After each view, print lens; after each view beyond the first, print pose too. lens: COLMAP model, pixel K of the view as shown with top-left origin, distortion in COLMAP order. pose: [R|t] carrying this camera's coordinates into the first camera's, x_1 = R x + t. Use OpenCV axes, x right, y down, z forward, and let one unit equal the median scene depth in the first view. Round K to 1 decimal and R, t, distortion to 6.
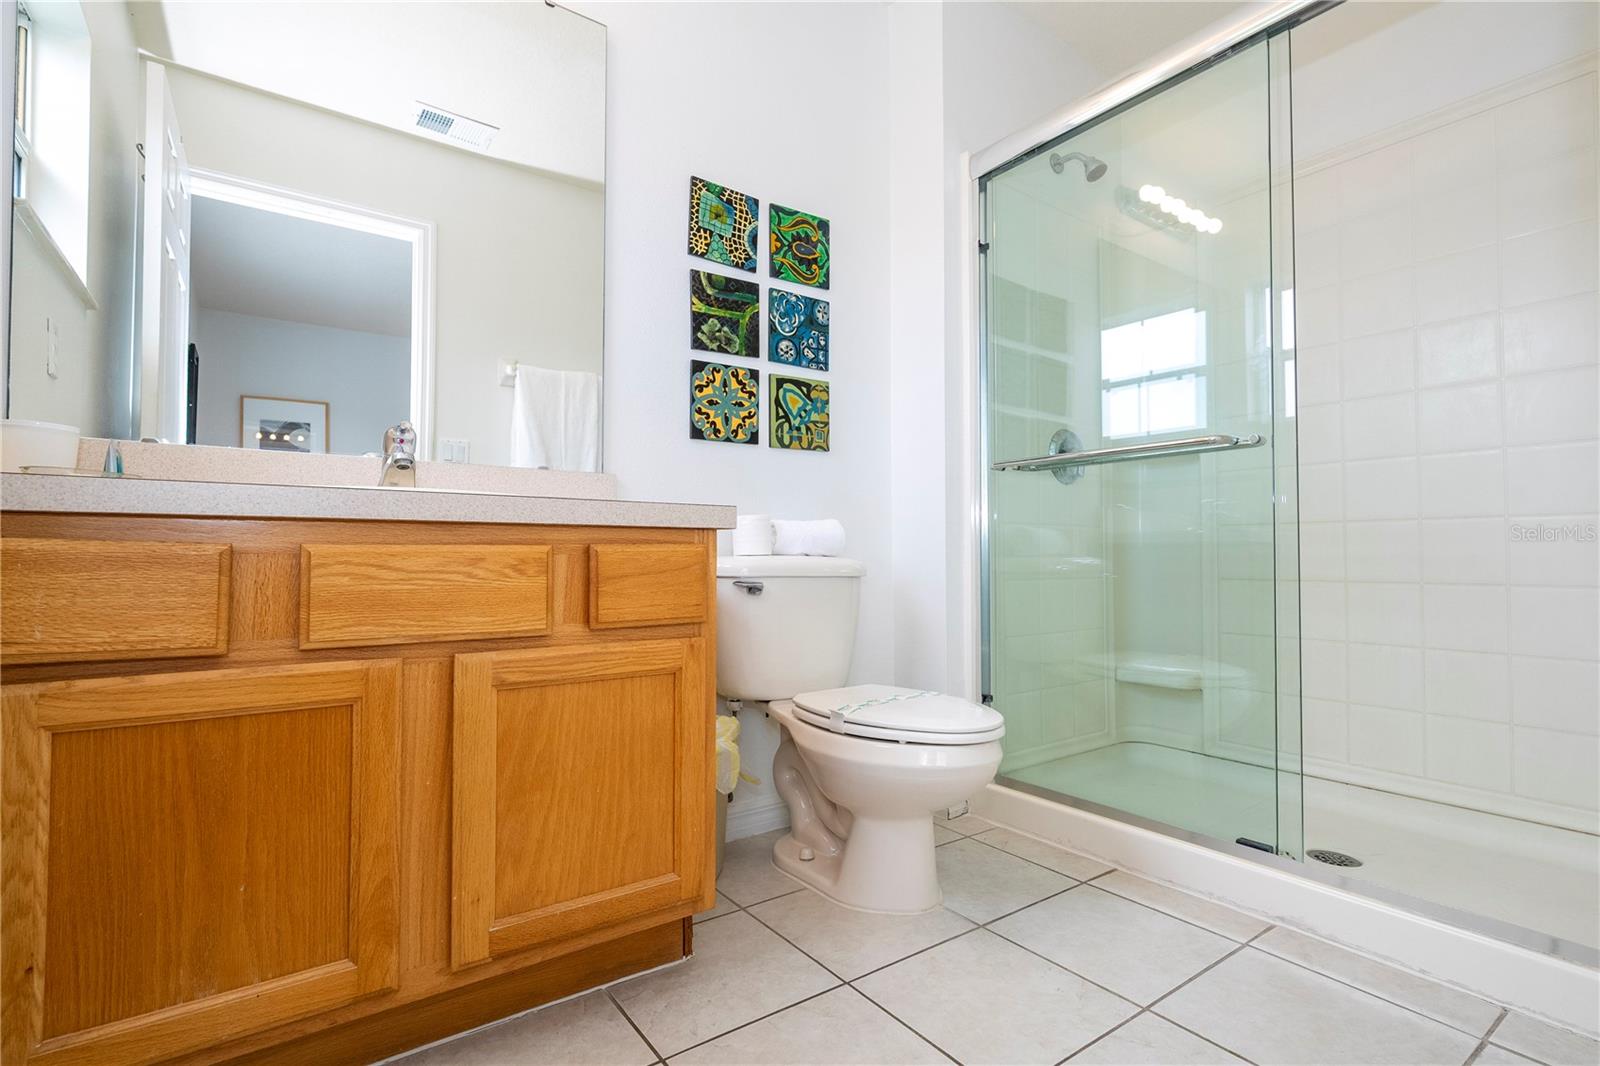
lens RADIAL K [[719.8, 0, 800.1], [0, 719.8, 536.9], [0, 0, 1]] dist [-0.004707, -0.000063]
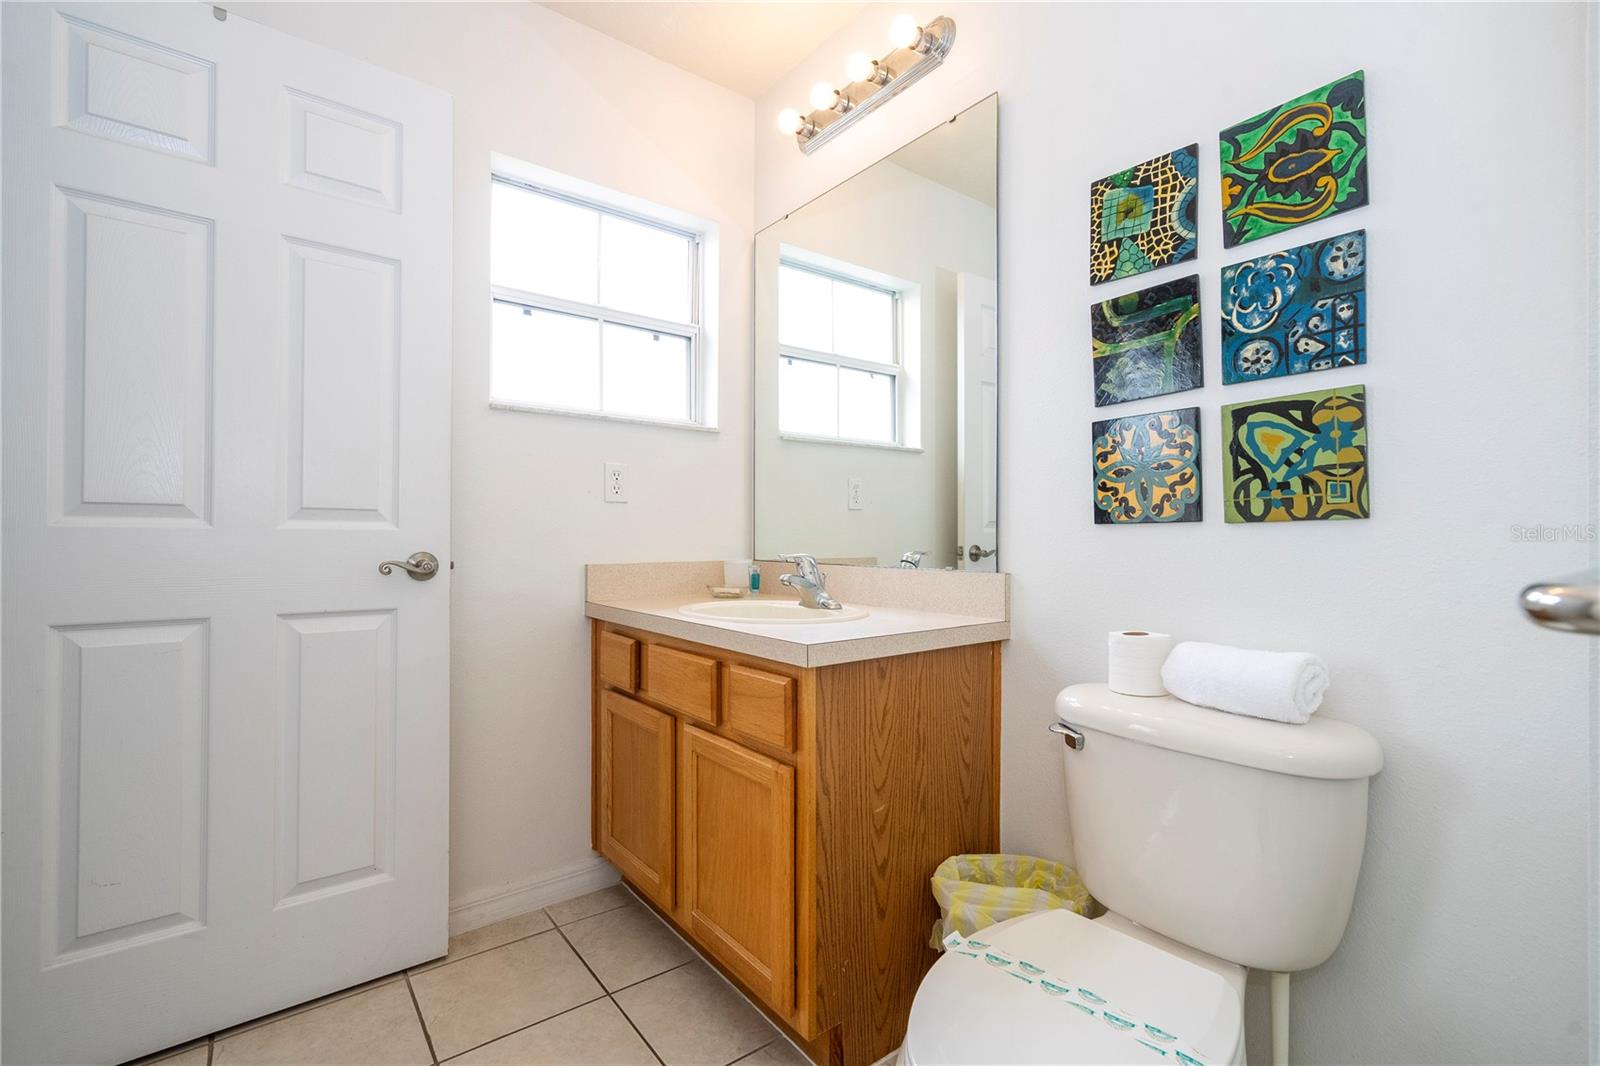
lens RADIAL K [[719.8, 0, 800.6], [0, 719.8, 531.7], [0, 0, 1]] dist [-0.004707, -0.000063]
pose [[0.050027, -0.005388, -0.998733, 0.561139], [0.027737, 0.999607, -0.004003, -0.123649], [0.998363, -0.027502, 0.050157, 0.592126]]
